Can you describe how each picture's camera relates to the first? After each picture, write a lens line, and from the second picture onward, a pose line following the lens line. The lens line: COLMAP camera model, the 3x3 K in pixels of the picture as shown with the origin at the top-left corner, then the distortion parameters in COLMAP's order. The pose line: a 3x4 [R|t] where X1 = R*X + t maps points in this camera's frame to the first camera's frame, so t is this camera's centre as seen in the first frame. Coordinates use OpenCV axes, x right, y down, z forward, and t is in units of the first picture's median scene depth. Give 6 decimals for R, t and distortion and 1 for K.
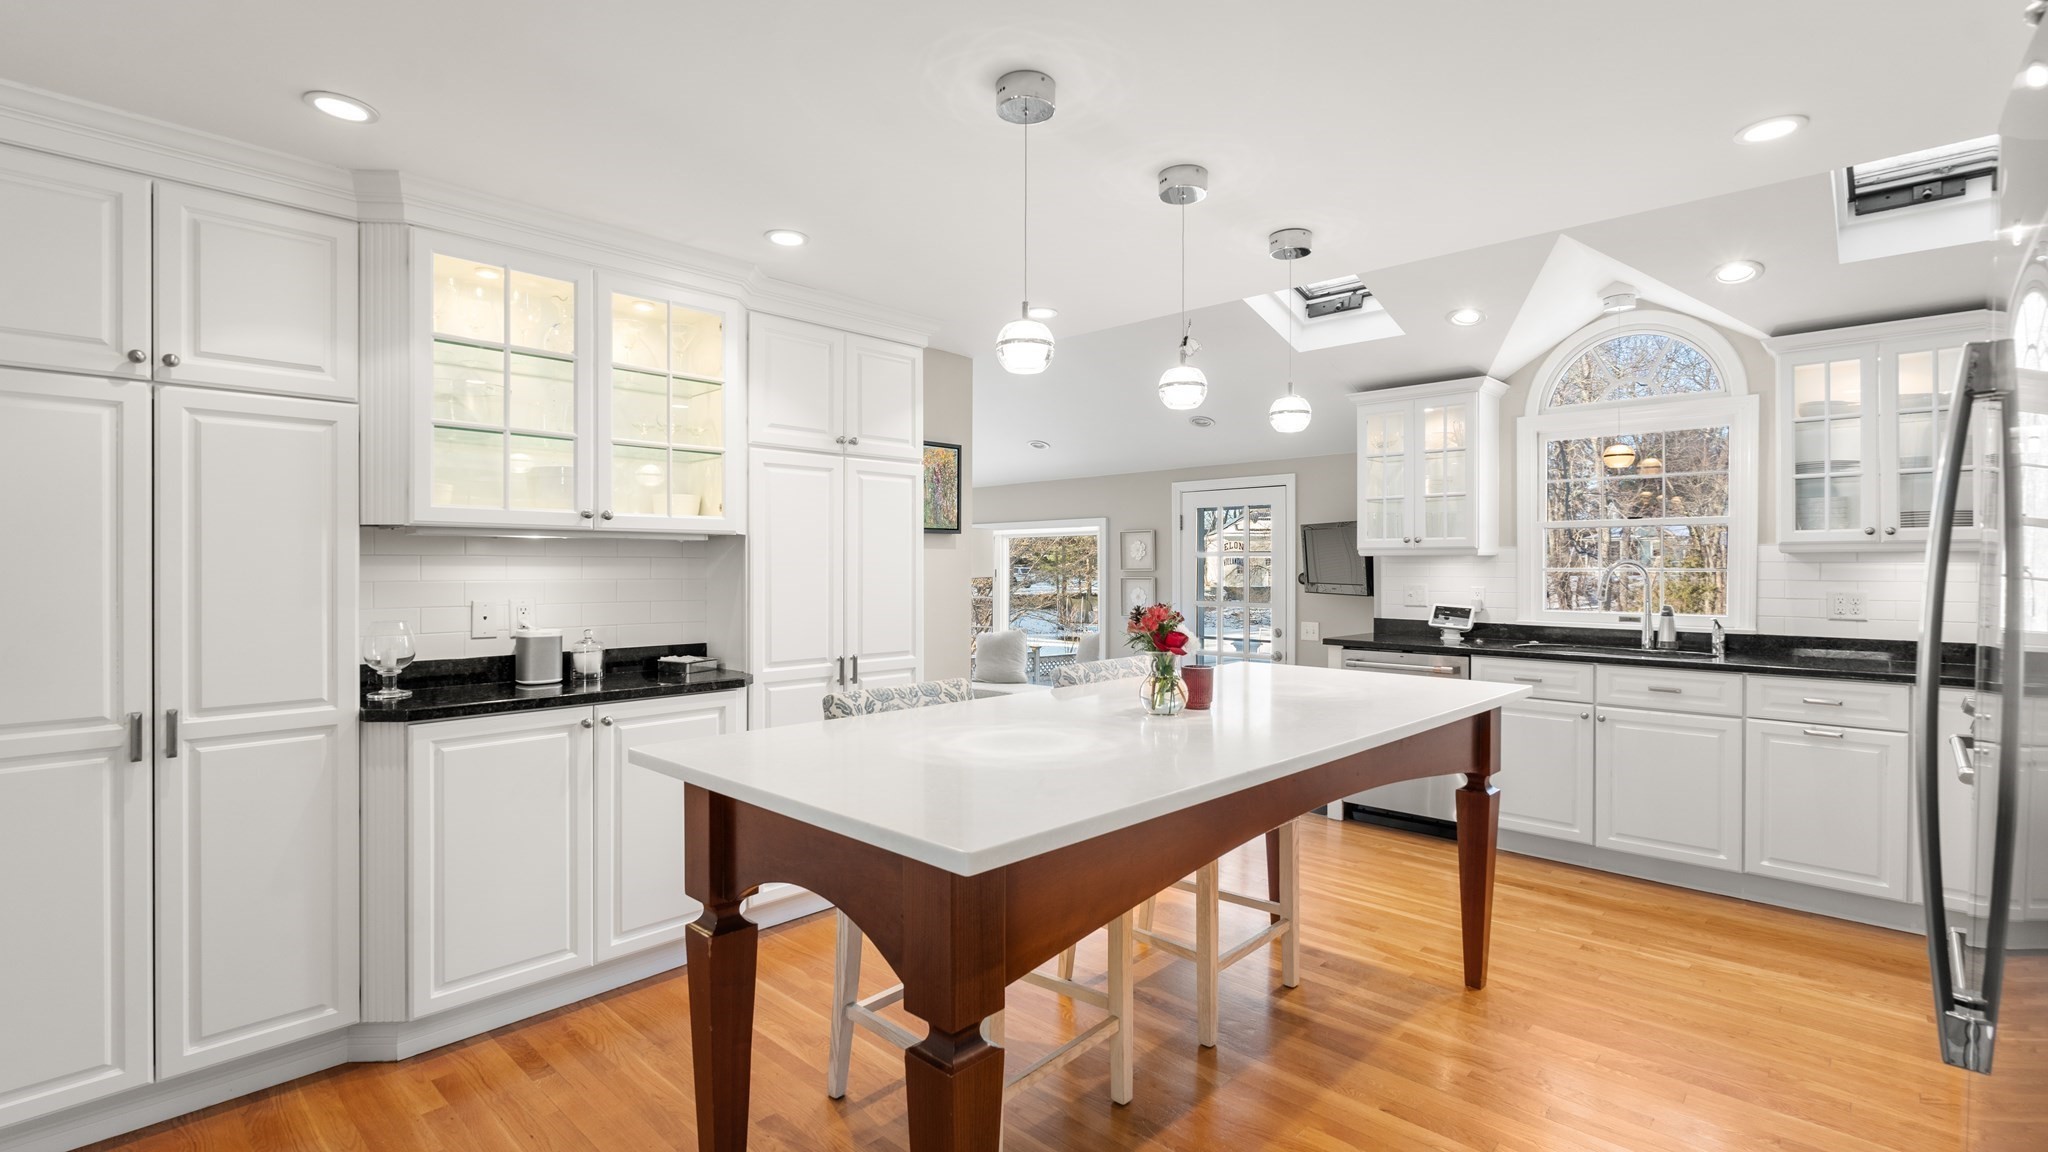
lens RADIAL K [[924.3, 0, 1026.2], [0, 924.3, 568.2], [0, 0, 1]] dist [0.002092, 0.000116]
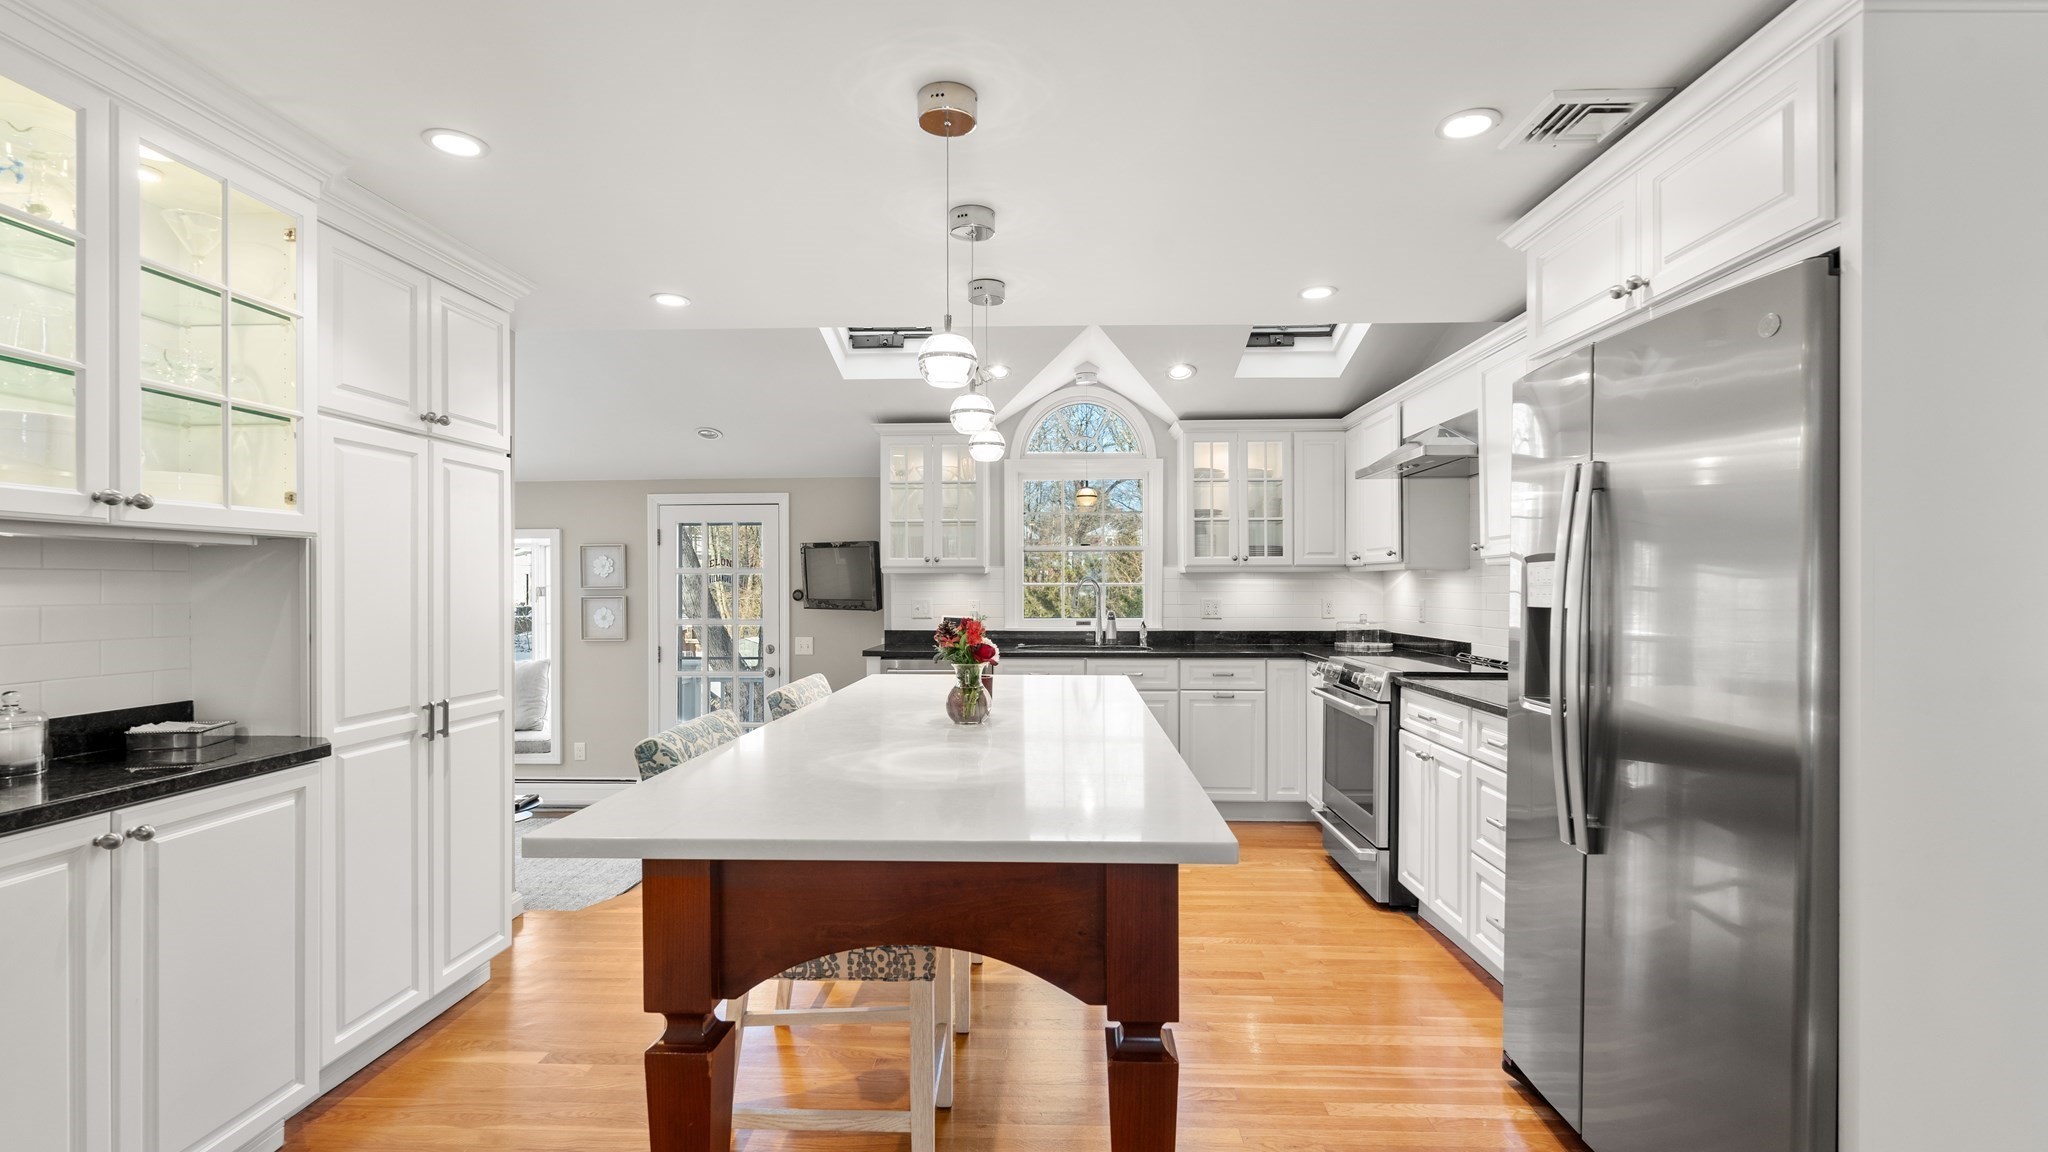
lens RADIAL K [[913.1, 0, 1019.4], [0, 913.1, 584.0], [0, 0, 1]] dist [0.001871, 0.000260]
pose [[0.755843, -0.002970, 0.654746, -0.296401], [0.004479, 0.999990, -0.000635, 0.000808], [-0.654738, 0.003413, 0.755848, 0.108090]]
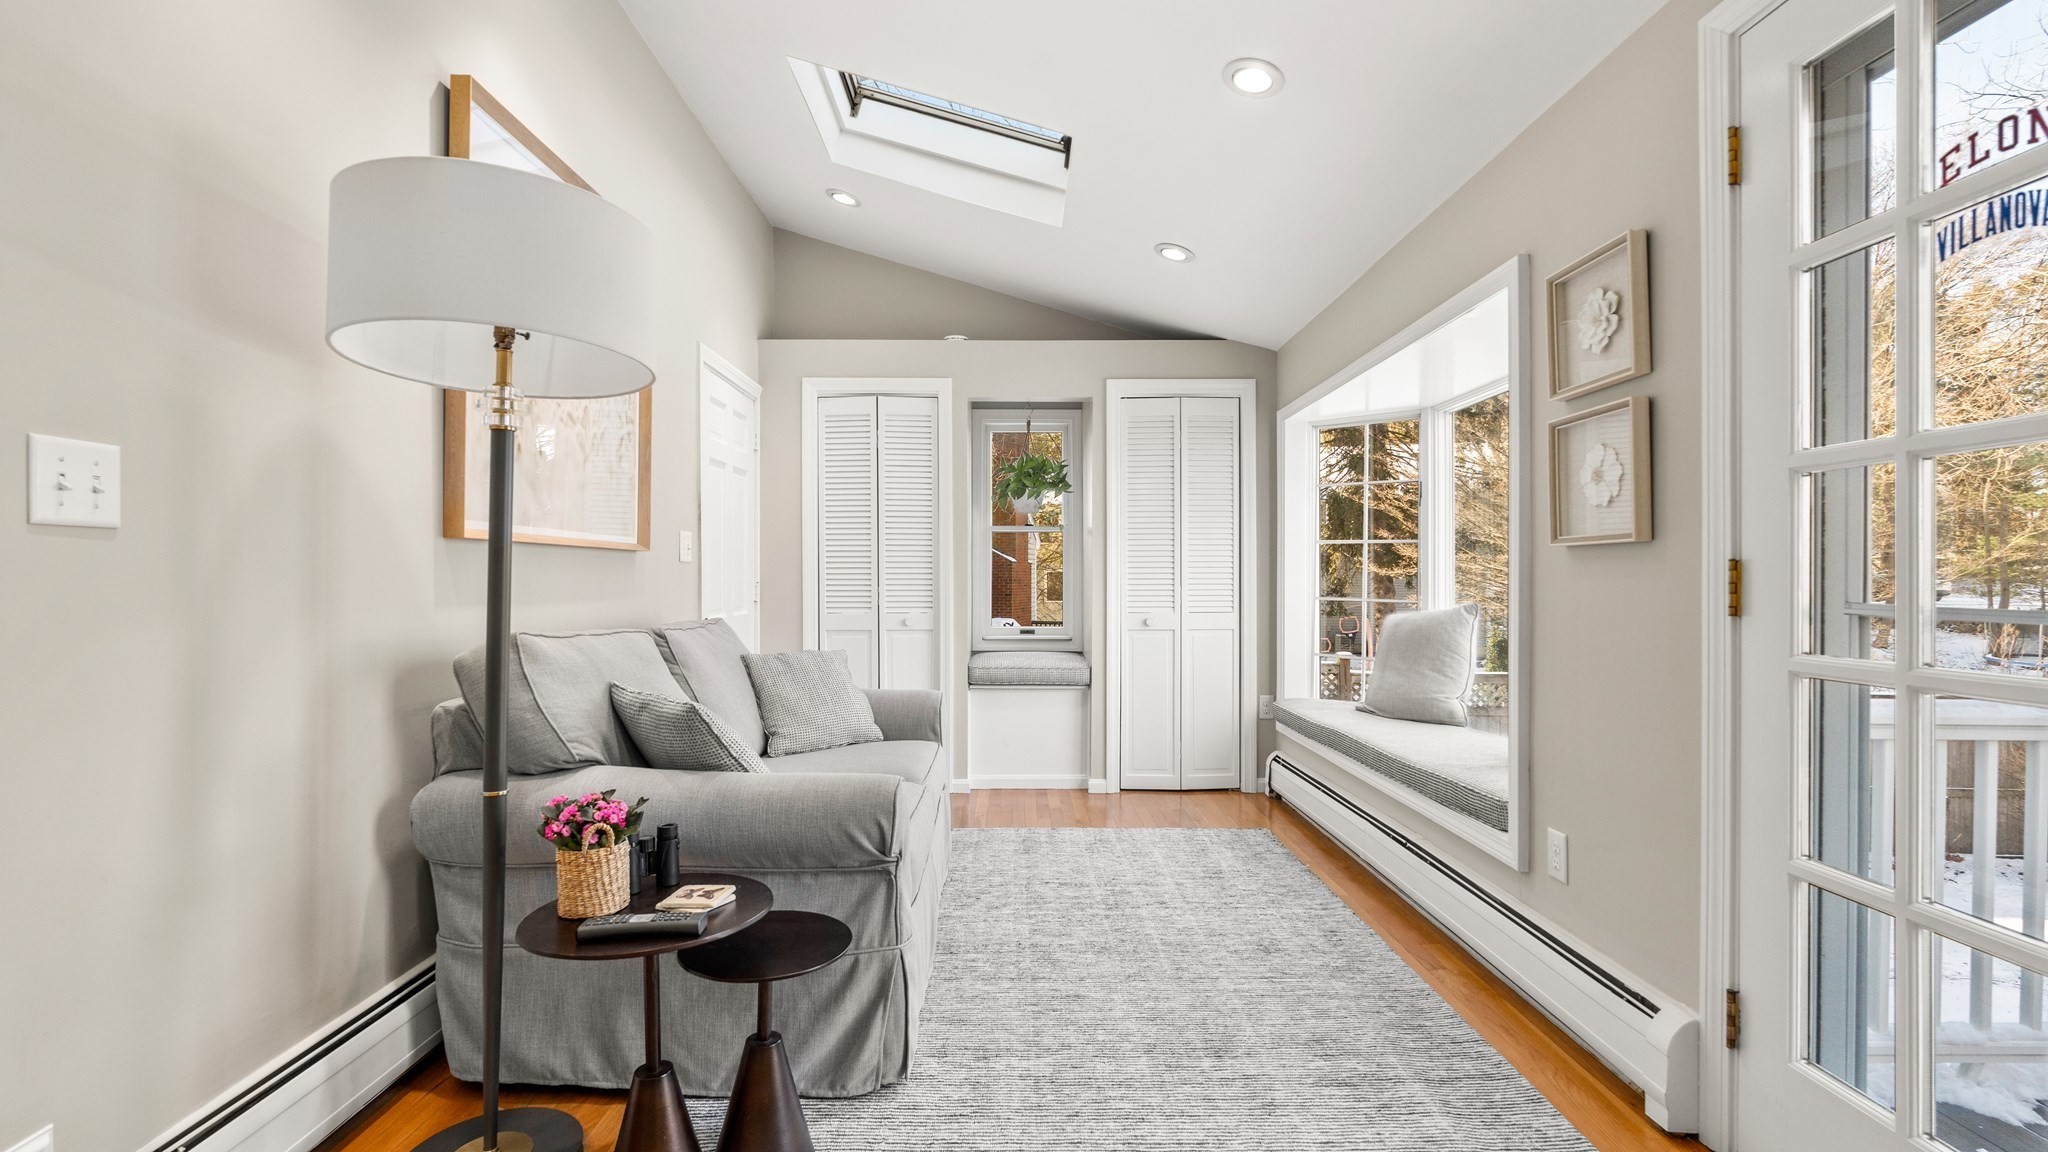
lens RADIAL K [[913.1, 0, 1019.4], [0, 913.1, 584.0], [0, 0, 1]] dist [0.001871, 0.000260]
pose [[0.686853, 0.002480, -0.726792, 0.392295], [-0.001549, 0.999997, 0.001949, 0.125453], [0.726794, -0.000213, 0.686855, 1.236276]]
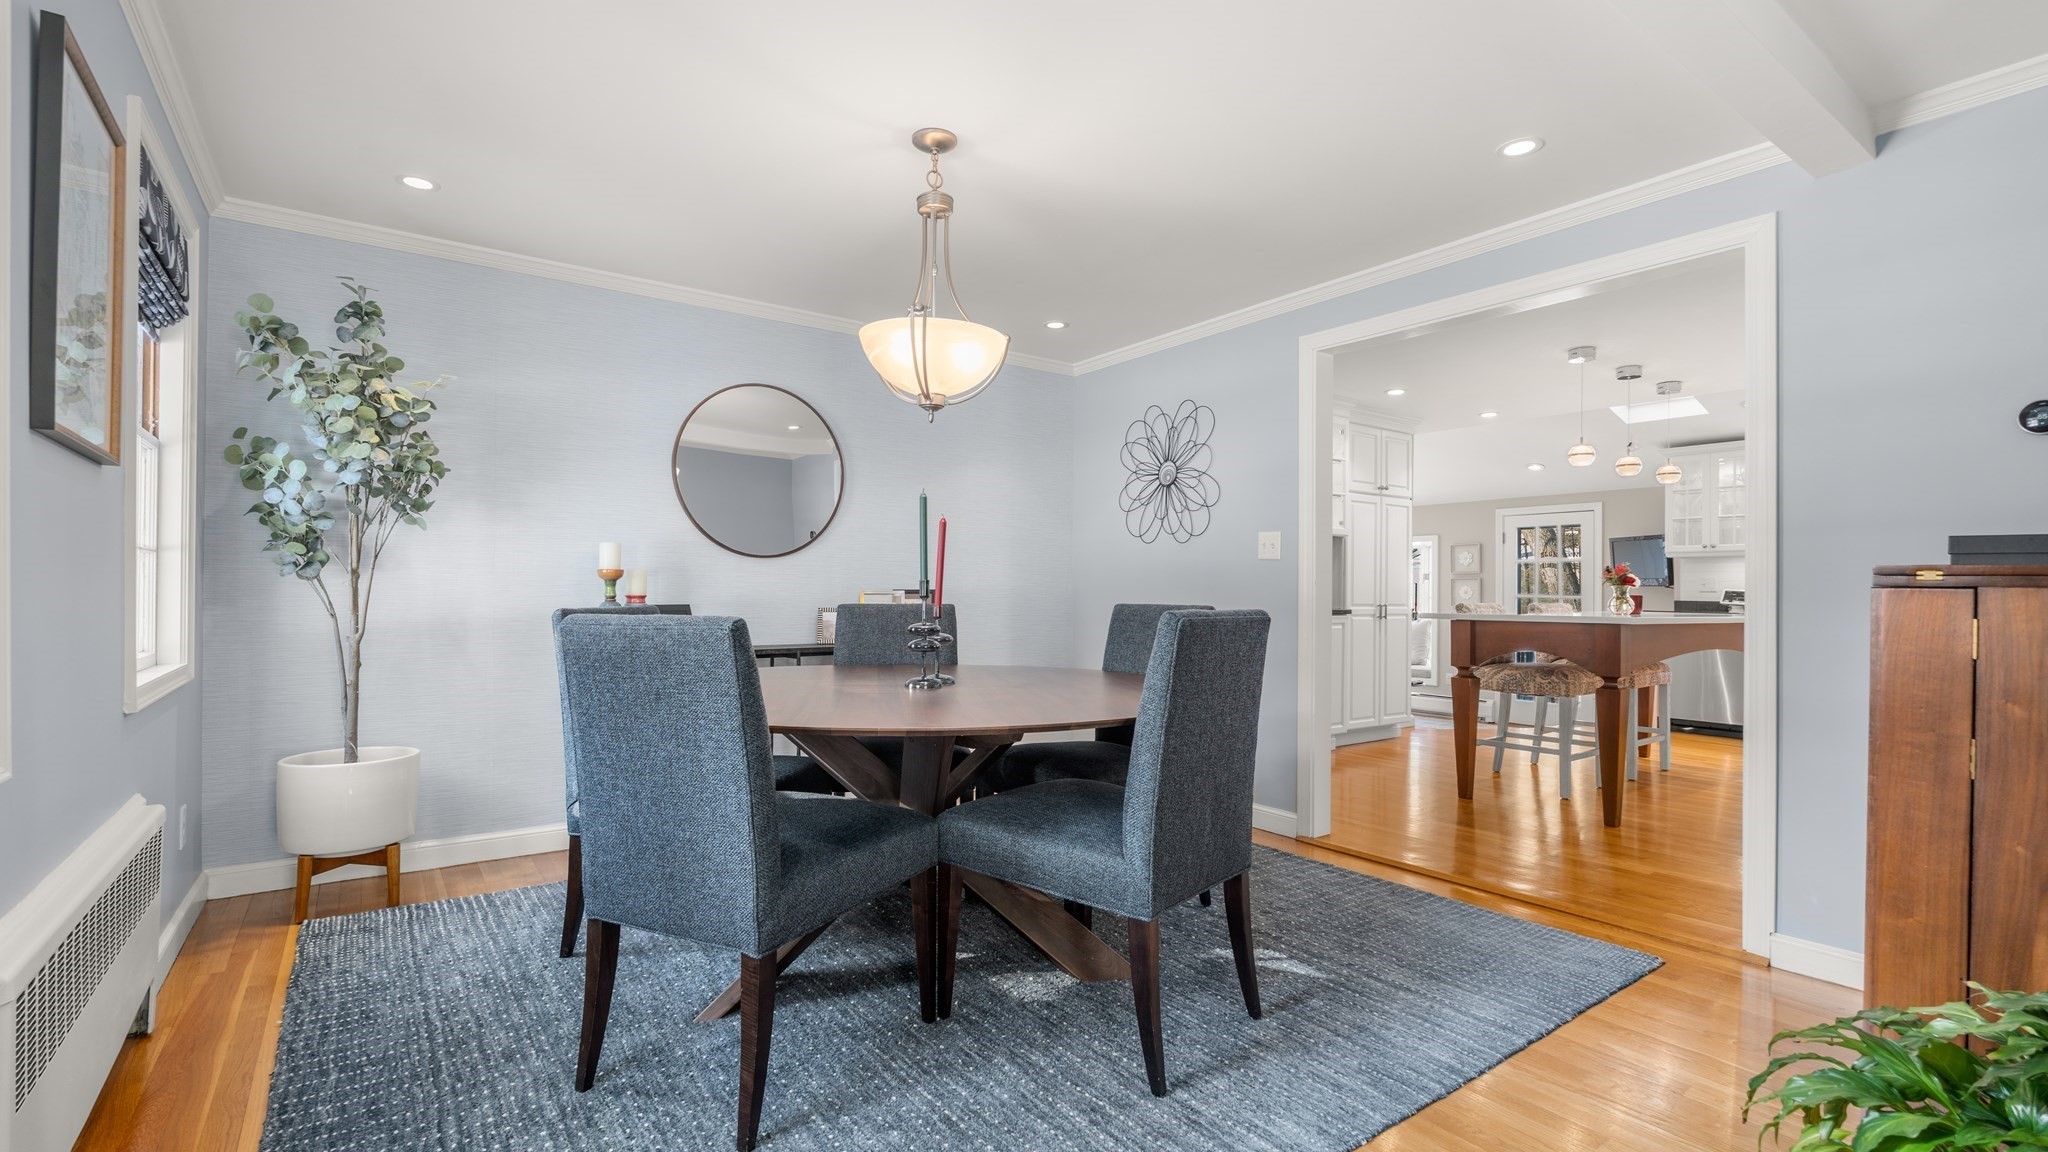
lens RADIAL K [[907.5, 0, 1024.0], [0, 907.5, 576.0], [0, 0, 1]] dist [0.000282, 0.000010]
pose [[0.982431, 0.007842, -0.186460, -0.514915], [-0.011631, 0.999747, -0.019233, 0.076345], [0.186262, 0.021064, 0.982274, -0.845175]]
